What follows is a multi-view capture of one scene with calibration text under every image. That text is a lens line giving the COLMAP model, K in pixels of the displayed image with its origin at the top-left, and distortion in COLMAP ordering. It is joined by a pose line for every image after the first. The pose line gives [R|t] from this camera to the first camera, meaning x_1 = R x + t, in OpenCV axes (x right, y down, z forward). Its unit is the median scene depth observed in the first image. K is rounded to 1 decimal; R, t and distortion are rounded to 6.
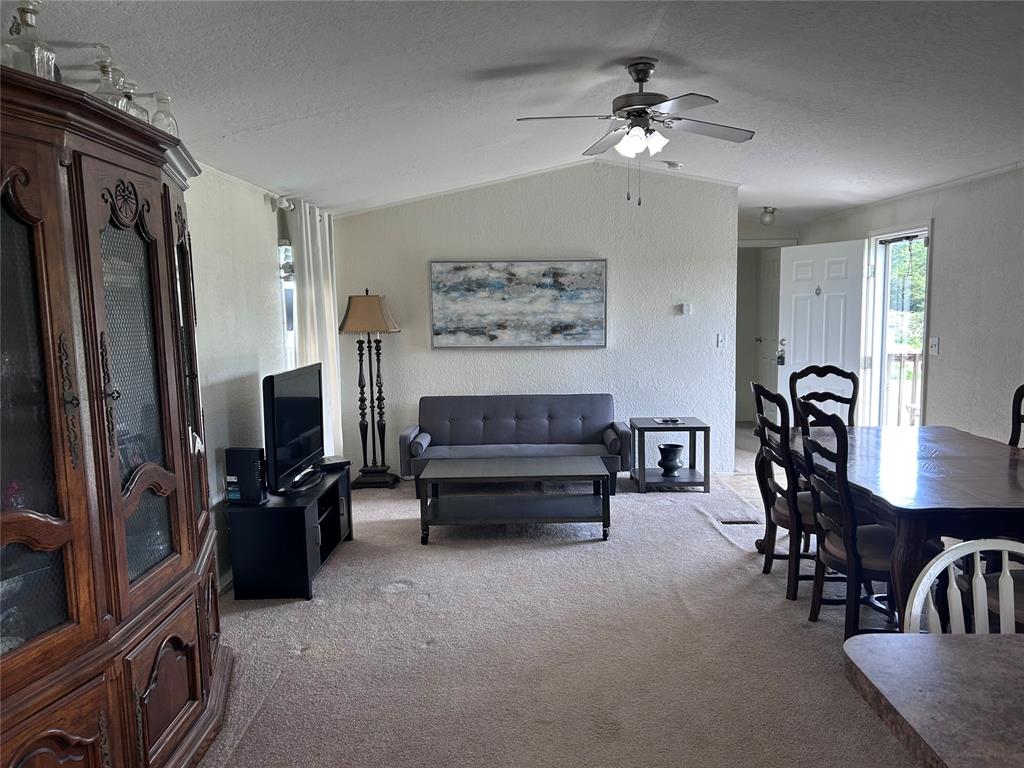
lens RADIAL K [[772.1, 0, 516.4], [0, 772.1, 386.7], [0, 0, 1]] dist [0.093201, -0.101468]
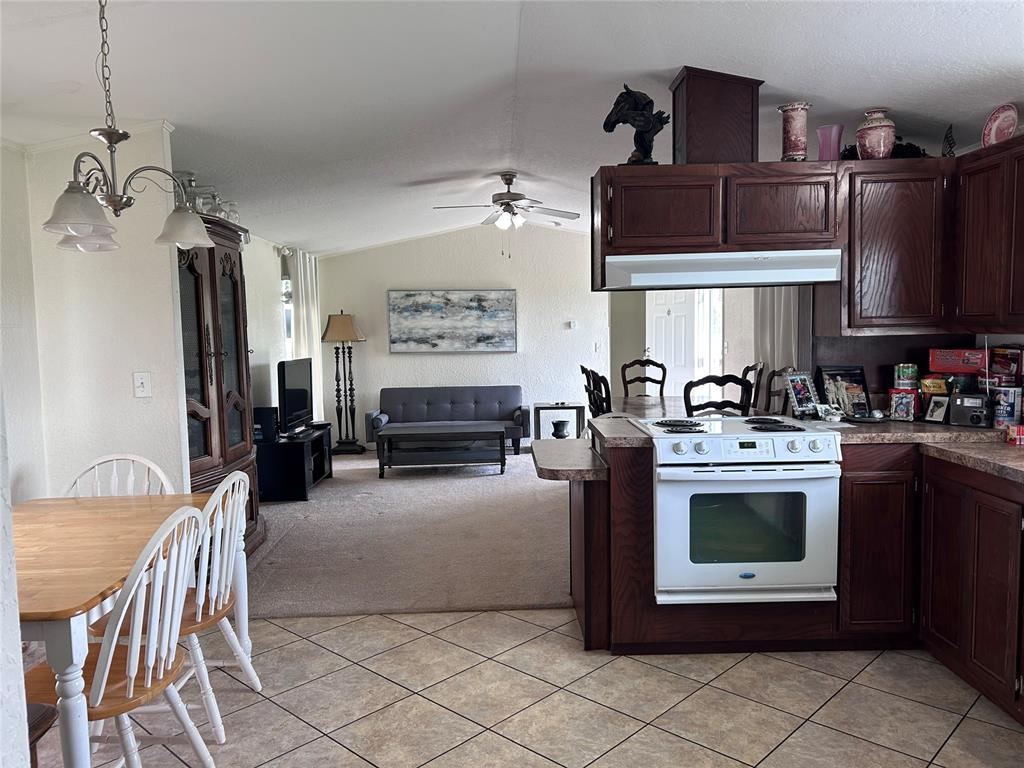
lens RADIAL K [[776.1, 0, 532.5], [0, 776.1, 388.0], [0, 0, 1]] dist [0.062123, -0.067678]
pose [[0.998570, -0.004763, 0.053238, 0.072064], [0.006552, 0.999418, -0.033480, 0.061710], [-0.053048, 0.033781, 0.998020, -0.399728]]
